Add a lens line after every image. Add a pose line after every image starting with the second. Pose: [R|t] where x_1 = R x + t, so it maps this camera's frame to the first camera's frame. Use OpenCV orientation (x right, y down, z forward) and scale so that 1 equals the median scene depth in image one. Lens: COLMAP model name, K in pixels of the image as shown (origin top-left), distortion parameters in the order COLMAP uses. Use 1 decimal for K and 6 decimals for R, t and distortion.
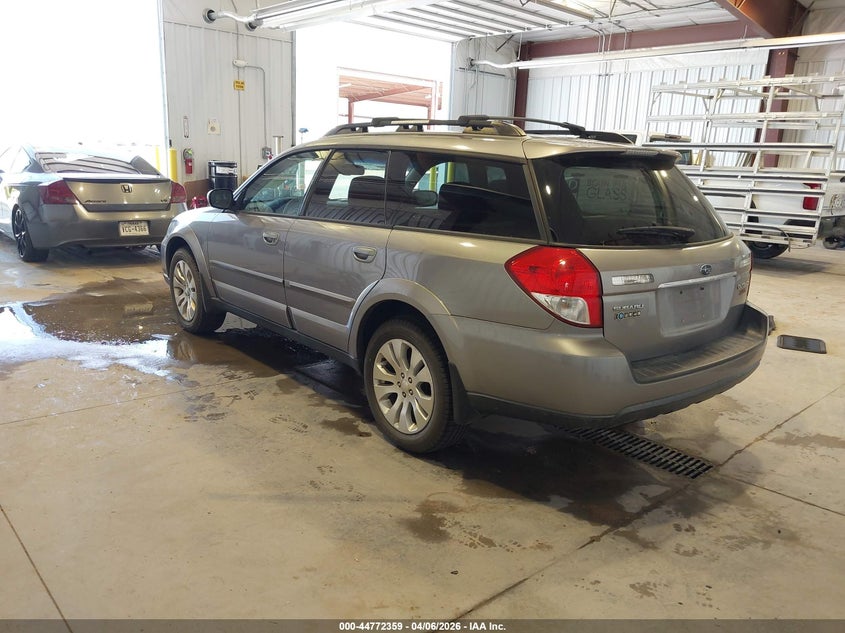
lens RADIAL K [[650.0, 0, 422.5], [0, 650.0, 316.5], [0, 0, 1]] dist [0.071713, -0.136870]
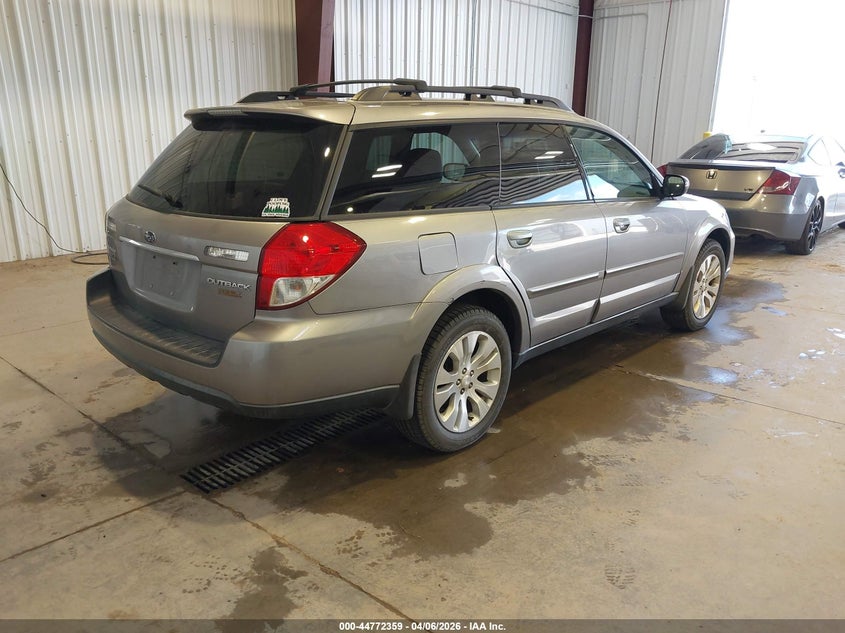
lens RADIAL K [[618.0, 0, 422.5], [0, 618.0, 316.5], [0, 0, 1]] dist [0.060783, -0.120471]
pose [[0.154029, 0.248282, -0.956364, 1.014051], [-0.233507, 0.949644, 0.208929, -0.182396], [0.960078, 0.191136, 0.204248, 0.904168]]
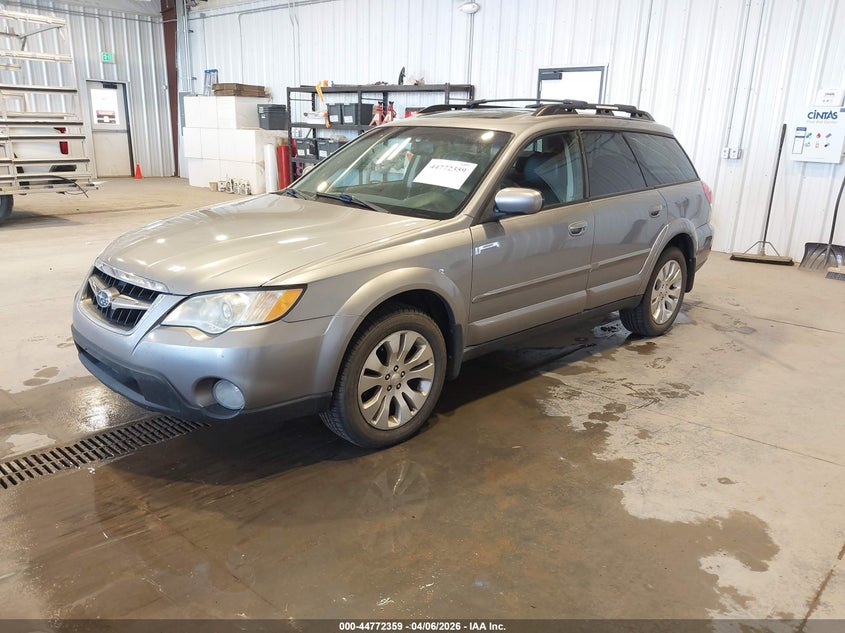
lens RADIAL K [[650.0, 0, 422.5], [0, 650.0, 316.5], [0, 0, 1]] dist [0.071713, -0.136870]
pose [[-0.079851, -0.306195, 0.948614, -1.212946], [0.192680, 0.928964, 0.316071, -0.362114], [-0.978007, 0.208018, -0.015181, 1.335073]]
